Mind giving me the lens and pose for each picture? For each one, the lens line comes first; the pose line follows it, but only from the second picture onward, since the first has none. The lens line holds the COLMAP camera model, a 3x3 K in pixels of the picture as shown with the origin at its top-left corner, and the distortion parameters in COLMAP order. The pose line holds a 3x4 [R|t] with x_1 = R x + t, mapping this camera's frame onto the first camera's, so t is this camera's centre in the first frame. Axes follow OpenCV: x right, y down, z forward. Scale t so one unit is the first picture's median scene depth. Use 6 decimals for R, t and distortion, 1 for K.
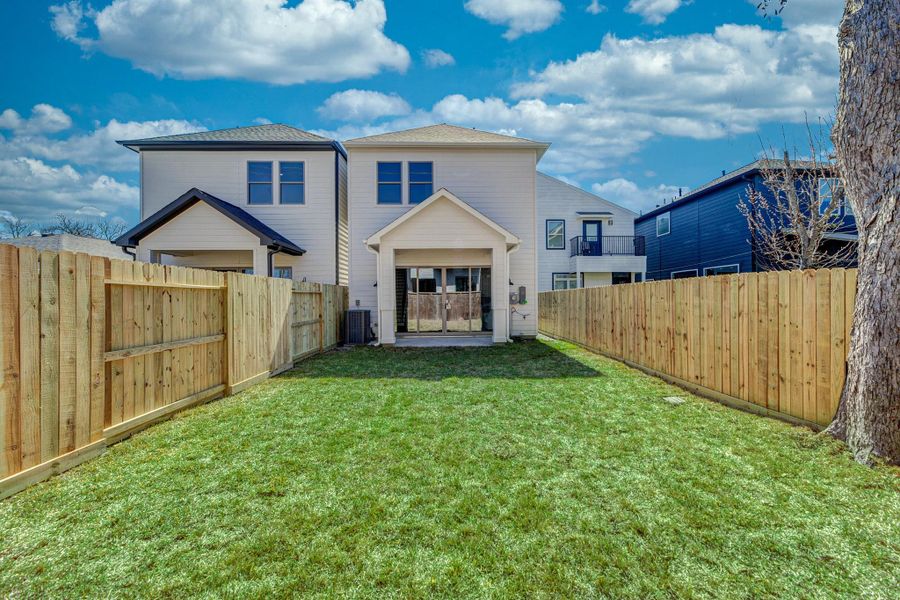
lens RADIAL K [[366.1, 0, 450.1], [0, 366.1, 299.1], [0, 0, 1]] dist [0.000630, -0.000014]
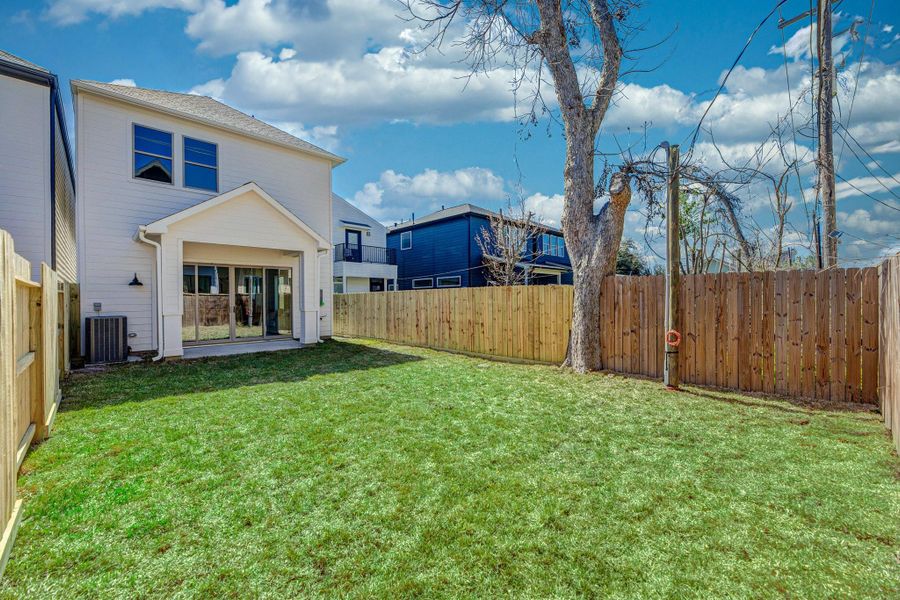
lens RADIAL K [[366.1, 0, 457.0], [0, 366.1, 299.2], [0, 0, 1]] dist [0.000630, -0.000014]
pose [[0.729037, 0.001212, 0.684473, -0.272985], [0.003596, 0.999978, -0.005600, 0.001385], [-0.684465, 0.006544, 0.729017, -0.029296]]
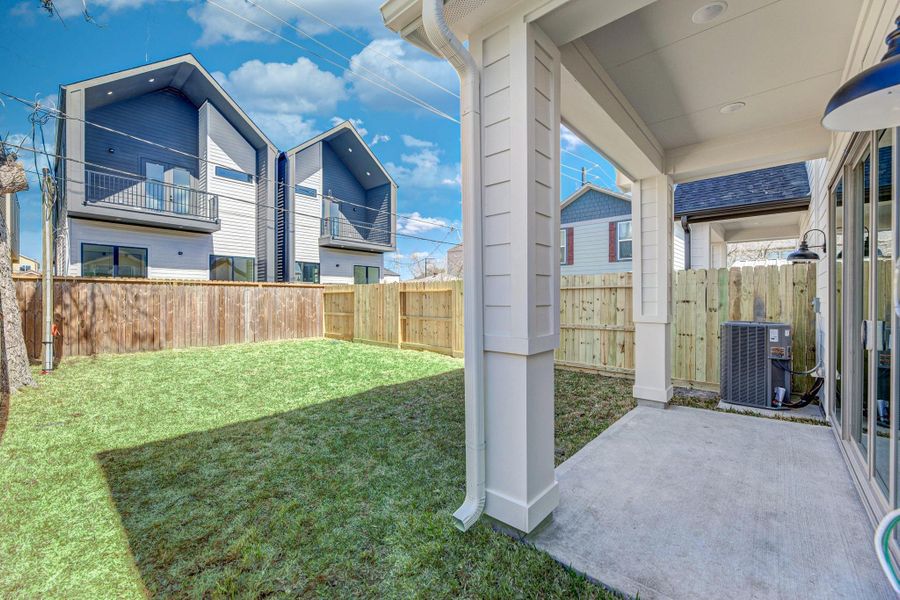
lens RADIAL K [[366.1, 0, 450.3], [0, 366.1, 299.7], [0, 0, 1]] dist [0.000630, -0.000014]
pose [[-0.684390, 0.008530, -0.729066, 0.340398], [-0.000532, 0.999925, 0.012198, -0.005456], [0.729116, 0.008736, -0.684334, 1.224077]]
